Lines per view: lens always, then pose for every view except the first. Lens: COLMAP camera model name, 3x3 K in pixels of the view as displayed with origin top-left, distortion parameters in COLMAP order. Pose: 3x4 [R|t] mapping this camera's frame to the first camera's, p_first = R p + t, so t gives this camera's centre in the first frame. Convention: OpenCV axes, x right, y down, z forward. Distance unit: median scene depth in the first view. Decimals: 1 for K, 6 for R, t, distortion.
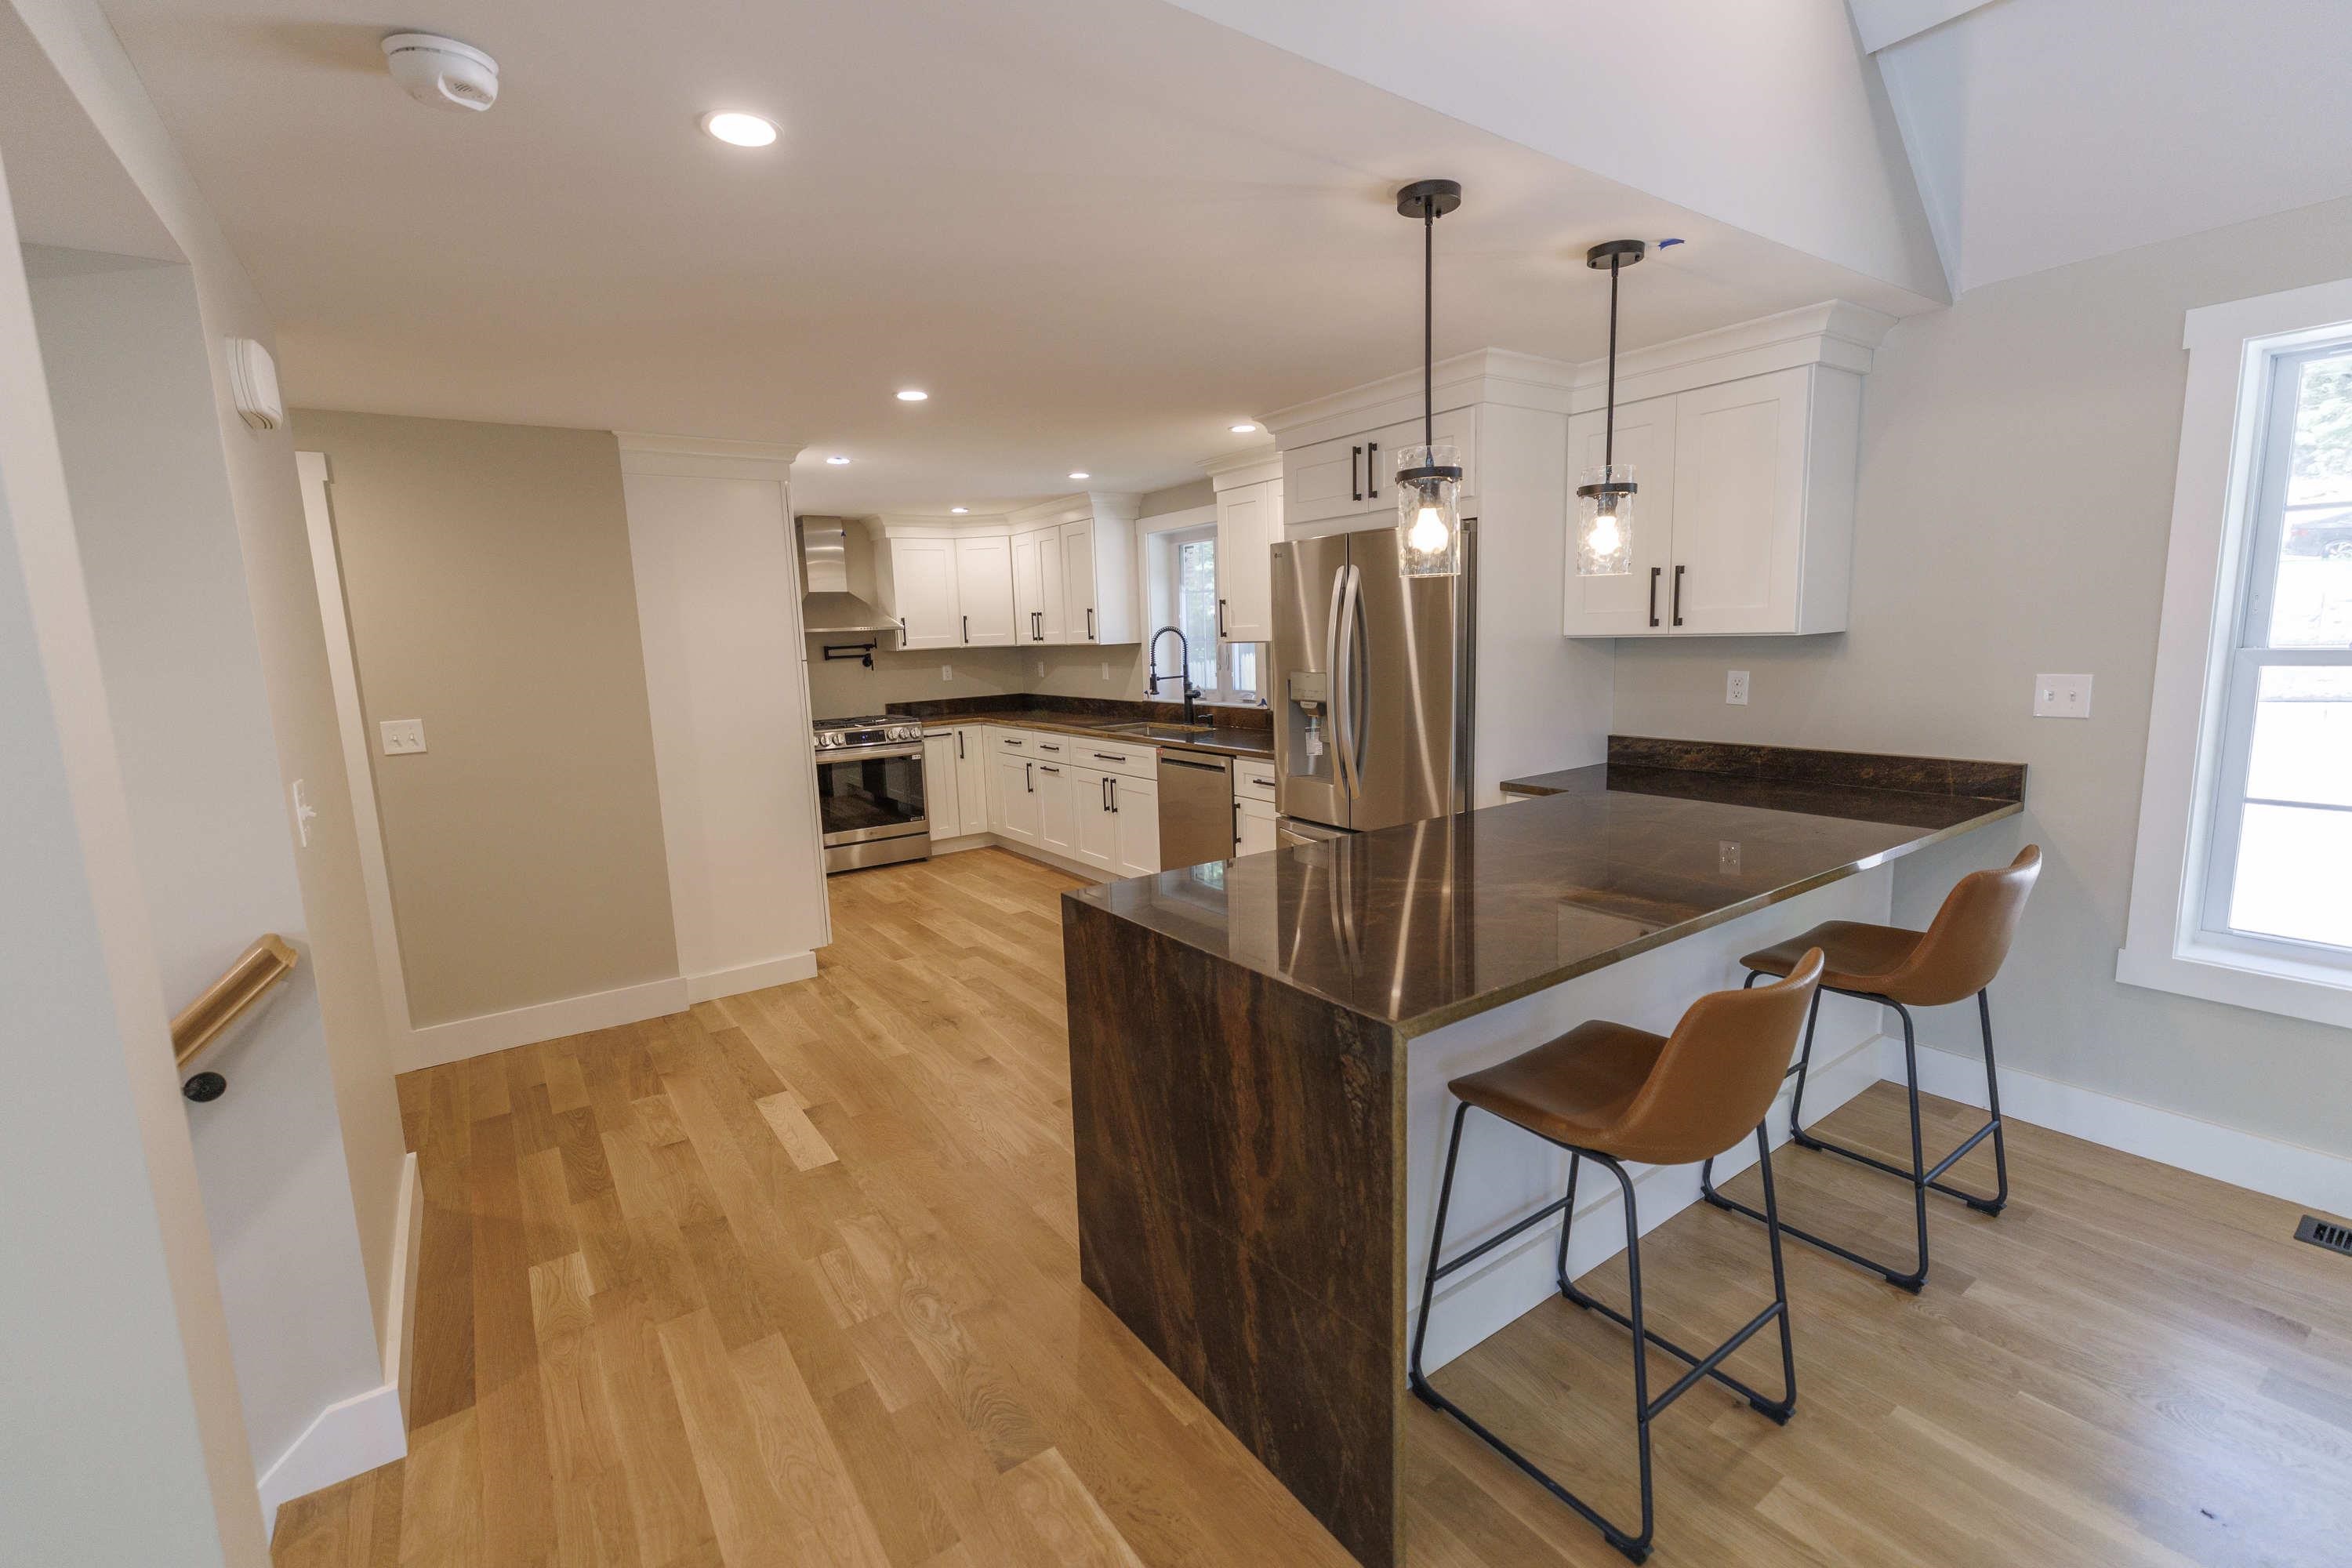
lens RADIAL K [[1015.5, 0, 1176.0], [0, 1015.5, 784.0], [0, 0, 1]] dist [0.000141, -0.000048]
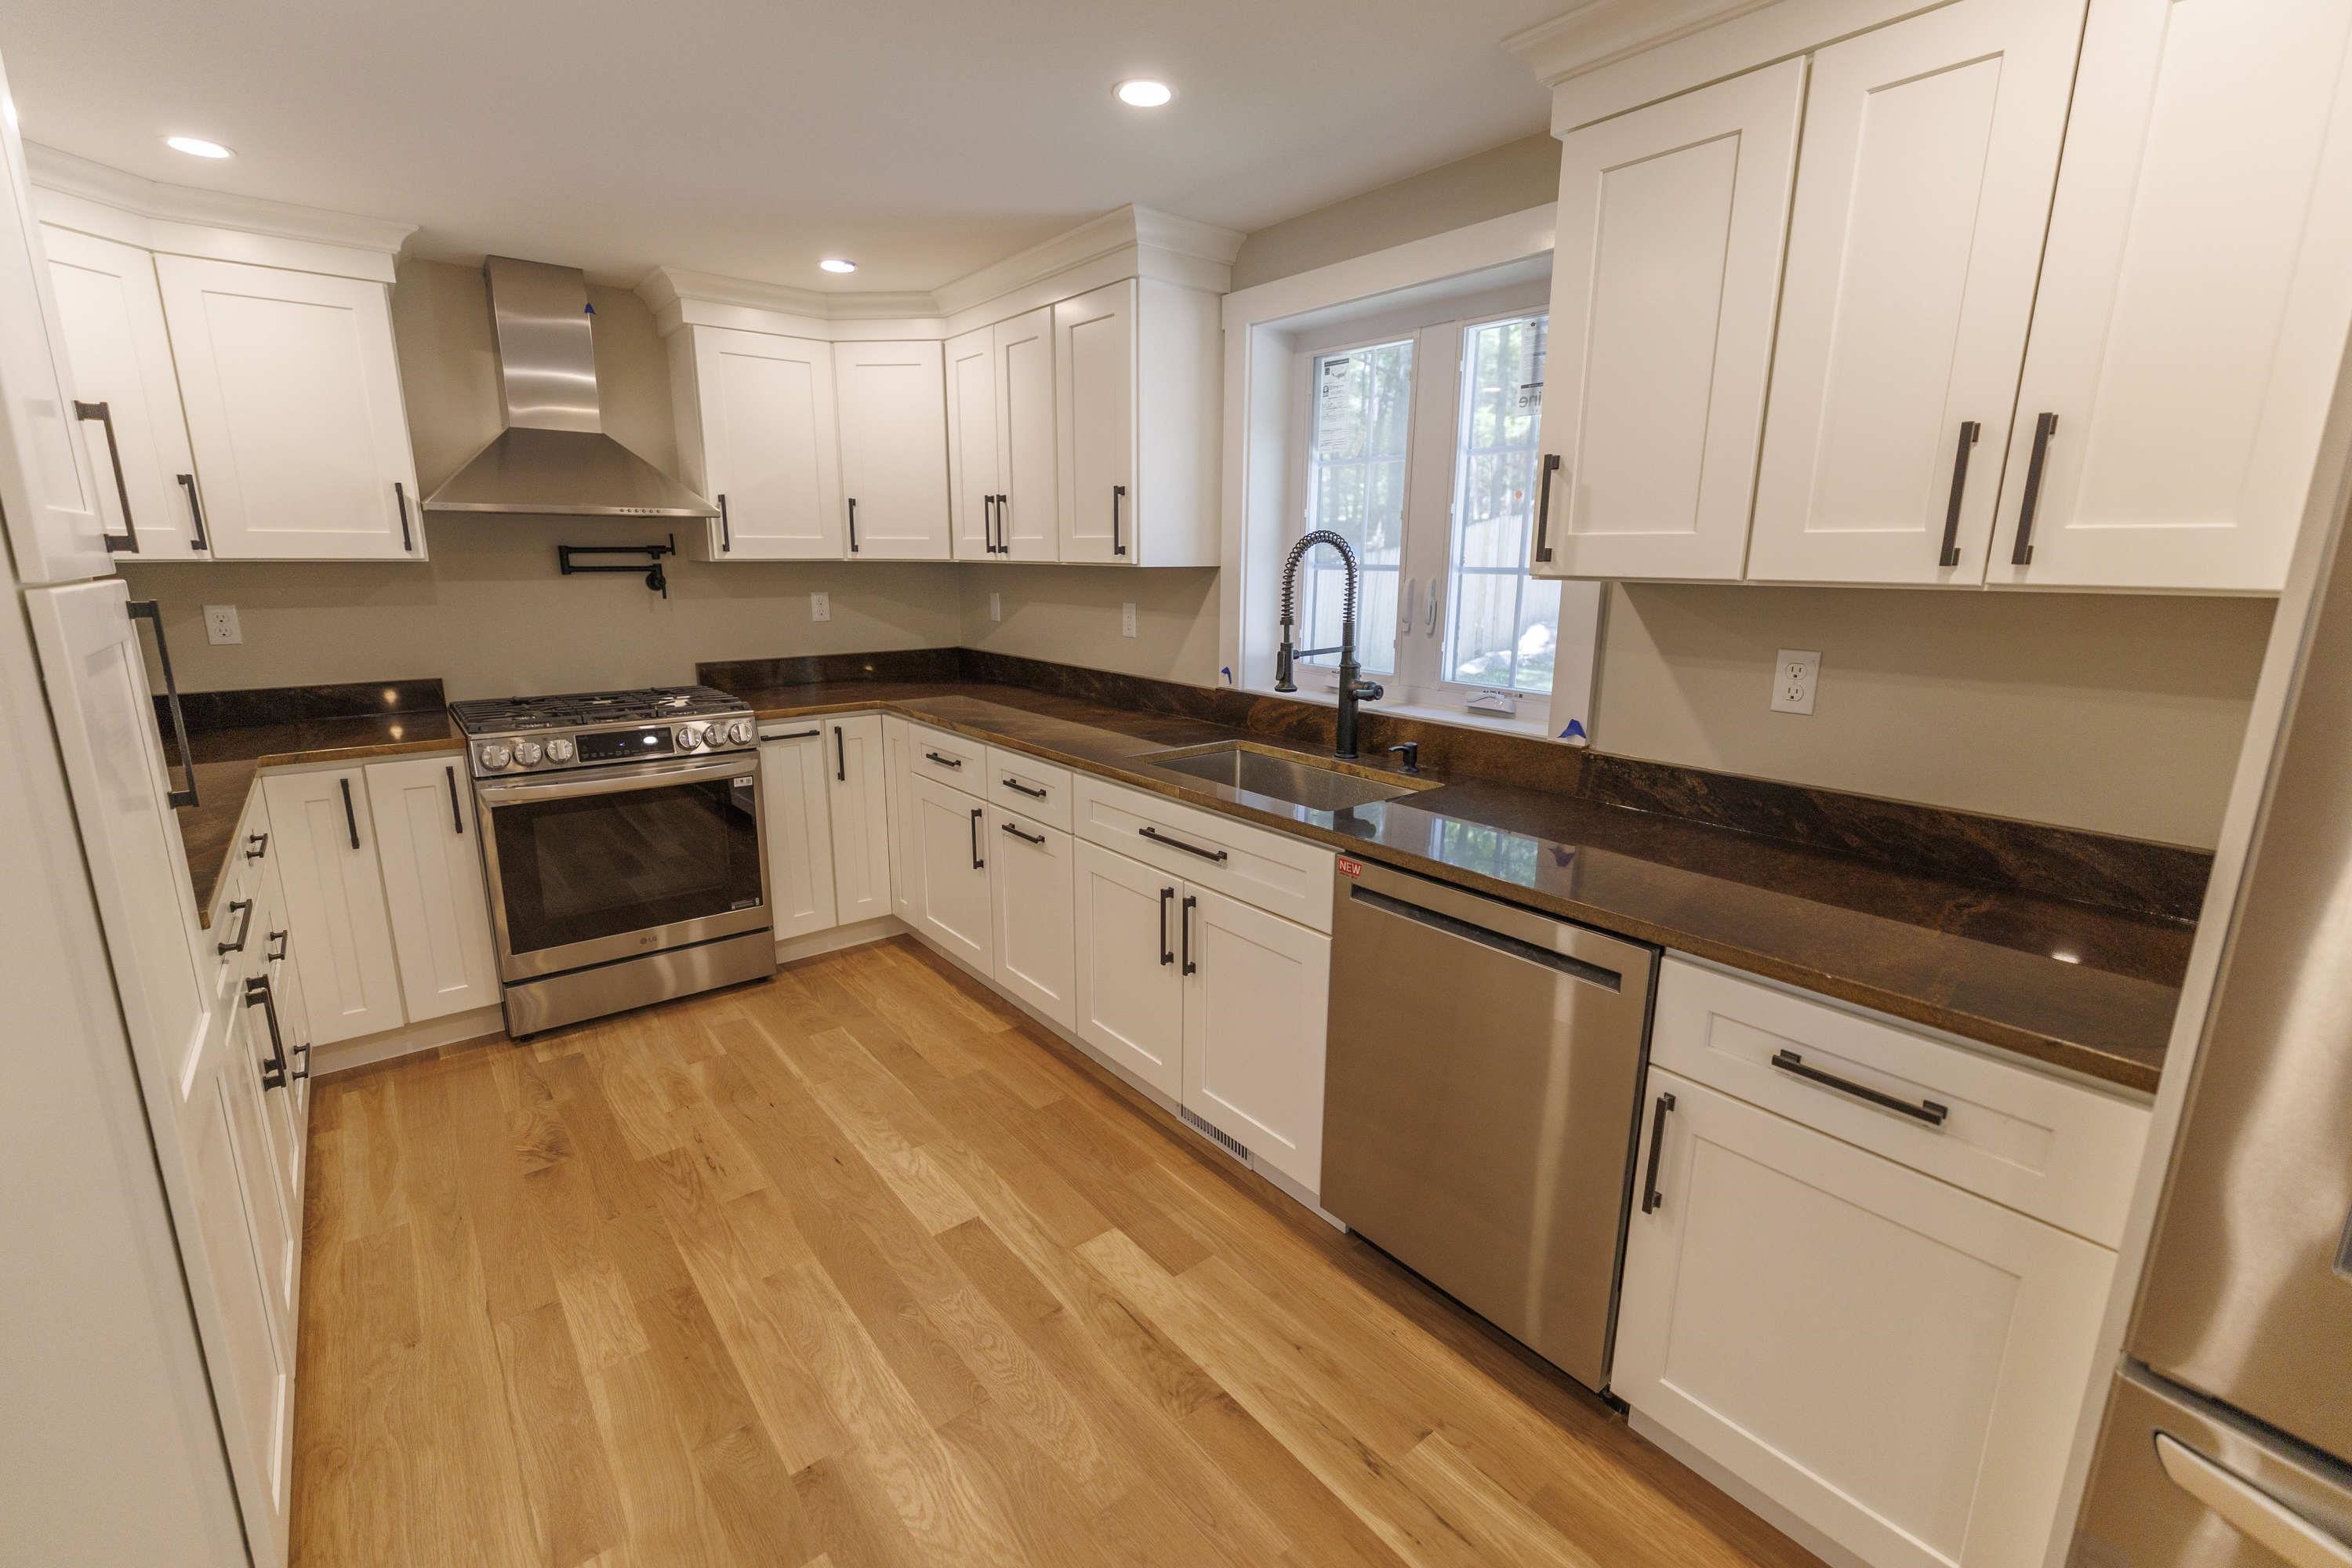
lens RADIAL K [[1015.5, 0, 1176.0], [0, 1015.5, 784.0], [0, 0, 1]] dist [0.000141, -0.000048]
pose [[0.996911, 0.027946, 0.073401, -0.086382], [-0.033075, 0.997025, 0.069622, -0.069200], [-0.071237, -0.071835, 0.994869, 0.516006]]
